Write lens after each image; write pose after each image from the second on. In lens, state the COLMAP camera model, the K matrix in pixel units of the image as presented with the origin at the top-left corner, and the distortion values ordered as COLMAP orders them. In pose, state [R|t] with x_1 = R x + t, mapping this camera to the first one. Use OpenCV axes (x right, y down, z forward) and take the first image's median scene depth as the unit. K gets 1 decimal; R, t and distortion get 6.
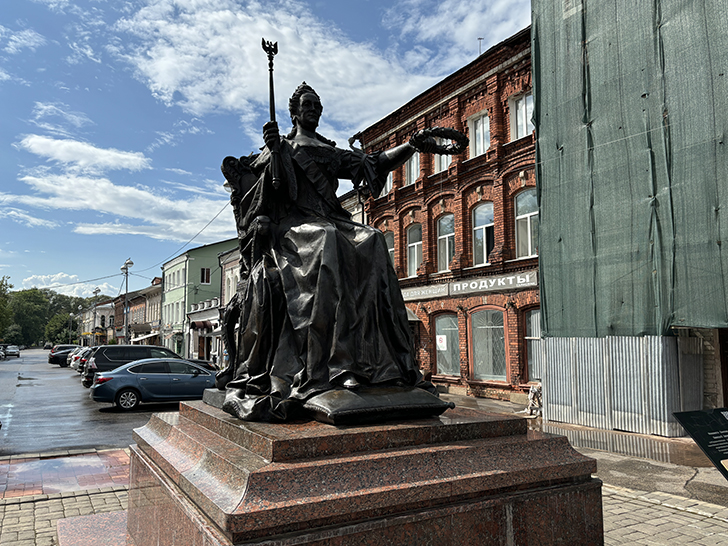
lens RADIAL K [[548.2, 0, 363.3], [0, 548.2, 269.1], [0, 0, 1]] dist [0.080256, -0.000718]
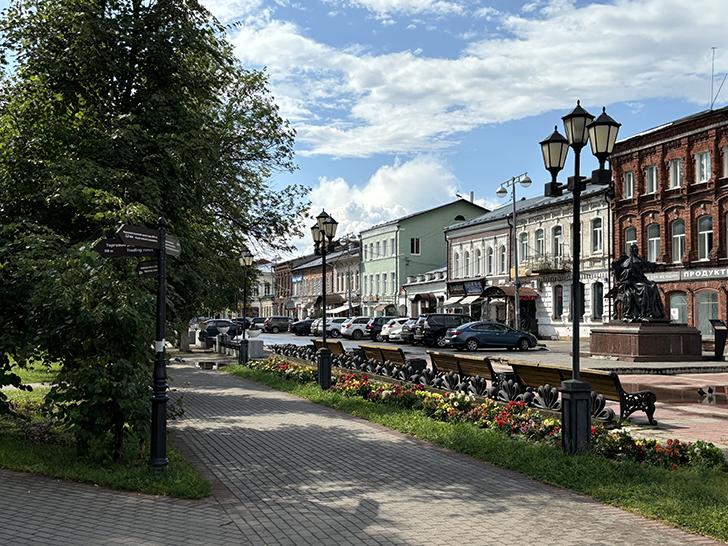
lens RADIAL K [[851.8, 0, 362.4], [0, 851.8, 276.3], [0, 0, 1]] dist [0.016469, 0.000000]
pose [[0.976048, -0.005532, -0.217486, -0.157375], [0.022996, 0.996700, 0.077851, -0.144877], [0.216337, -0.080988, 0.972954, -1.254064]]
